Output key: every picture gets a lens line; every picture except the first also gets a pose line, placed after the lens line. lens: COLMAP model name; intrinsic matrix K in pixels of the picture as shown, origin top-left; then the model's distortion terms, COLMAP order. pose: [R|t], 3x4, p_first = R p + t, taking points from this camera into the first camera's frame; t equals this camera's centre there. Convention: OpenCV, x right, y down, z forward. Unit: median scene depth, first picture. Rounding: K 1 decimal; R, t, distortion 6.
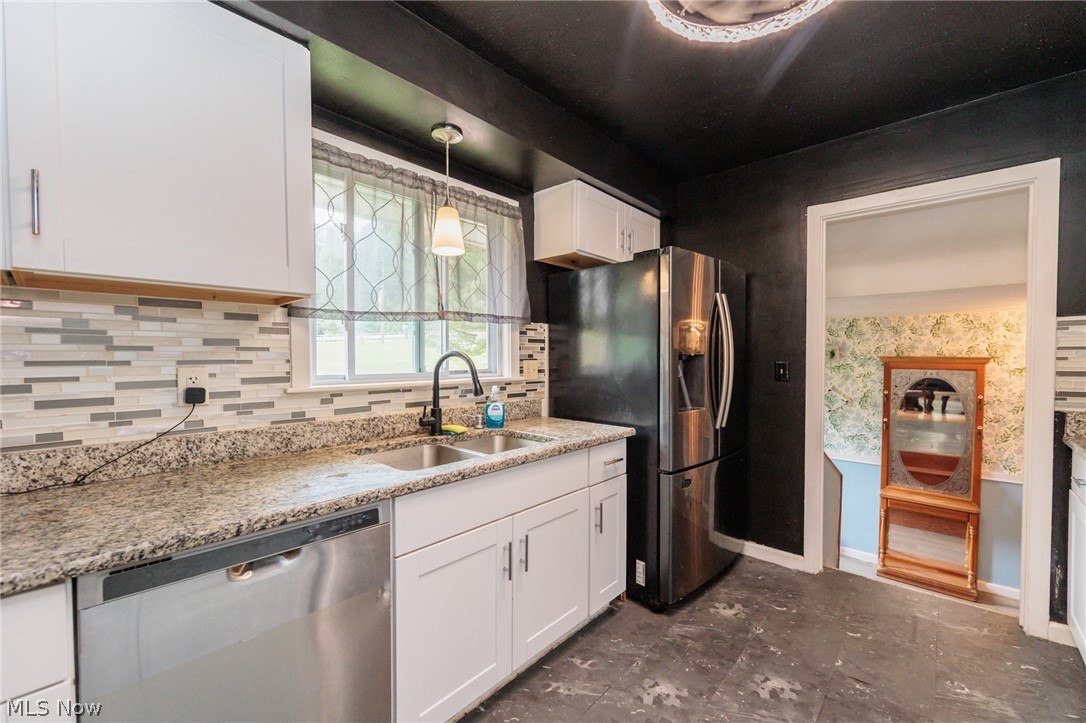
lens RADIAL K [[442.5, 0, 548.7], [0, 442.5, 366.3], [0, 0, 1]] dist [-0.002782, -0.000282]
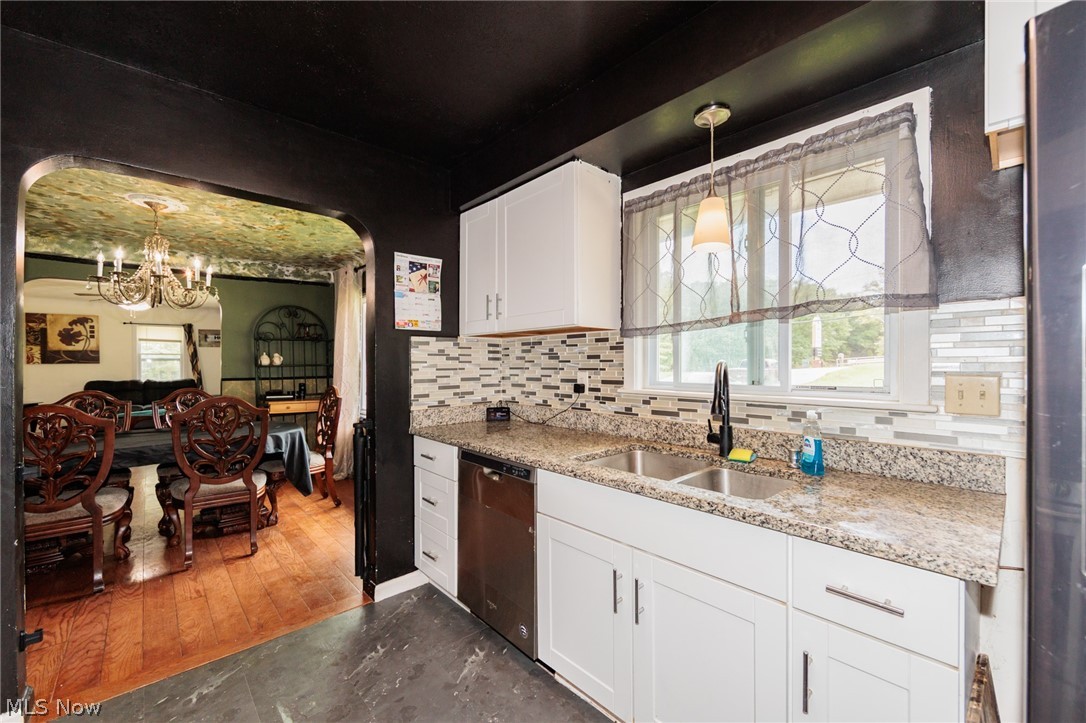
lens RADIAL K [[438.5, 0, 549.0], [0, 438.5, 365.5], [0, 0, 1]] dist [-0.002773, -0.000175]
pose [[-0.095771, 0.004200, -0.995395, 0.586931], [-0.022256, 0.999732, 0.006360, -0.020117], [0.995155, 0.022763, -0.095652, 0.669042]]
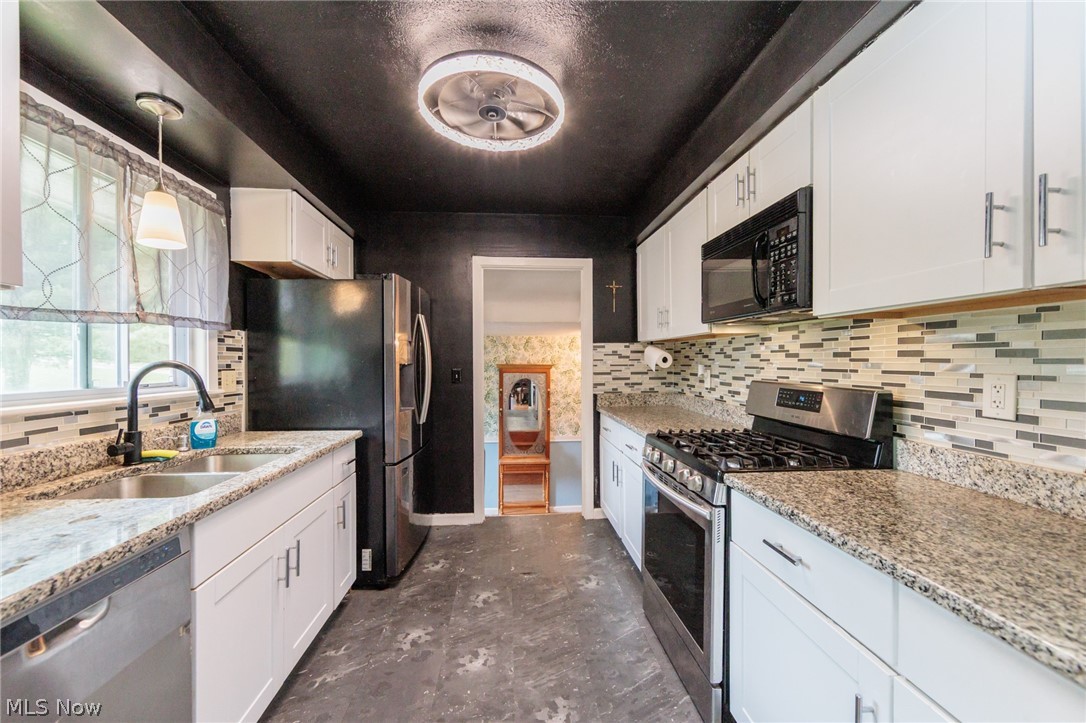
lens RADIAL K [[434.6, 0, 546.9], [0, 434.6, 362.9], [0, 0, 1]] dist [-0.003470, -0.000136]
pose [[0.677640, -0.001480, 0.735392, -0.296455], [0.019649, 0.999677, -0.016095, -0.003199], [-0.735131, 0.025356, 0.677451, -0.090296]]
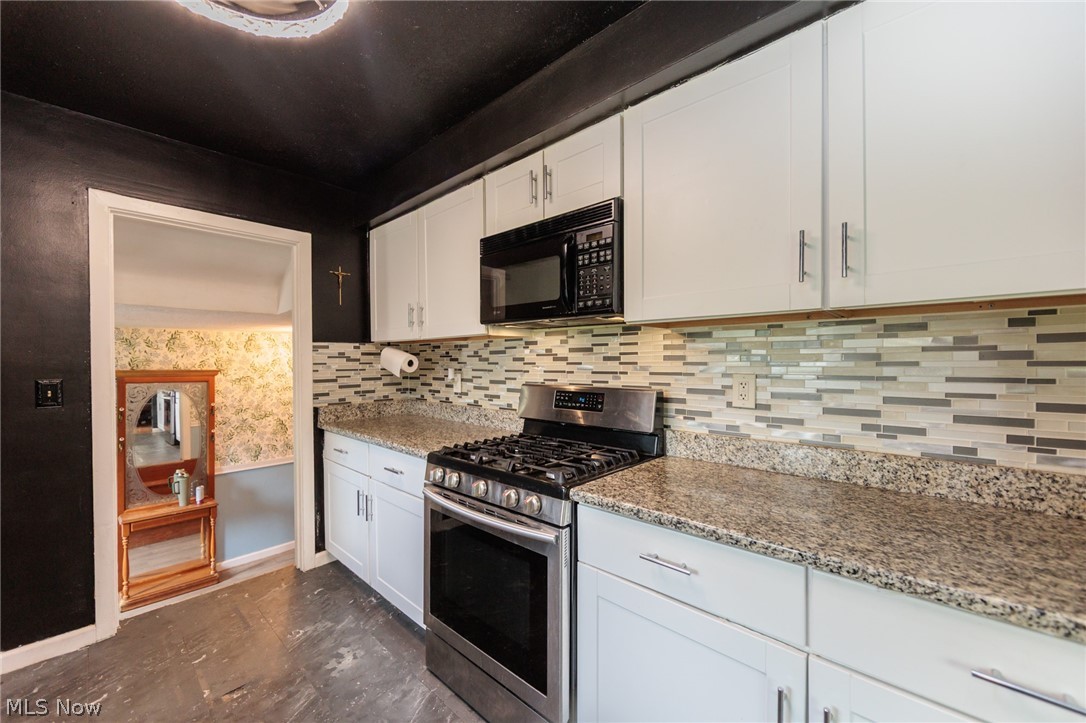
lens RADIAL K [[423.2, 0, 546.7], [0, 423.2, 363.6], [0, 0, 1]] dist [-0.004861, -0.000209]
pose [[0.007577, 0.000297, 0.999971, -0.209201], [0.032228, 0.999480, -0.000541, -0.014463], [-0.999452, 0.032231, 0.007563, 0.196441]]
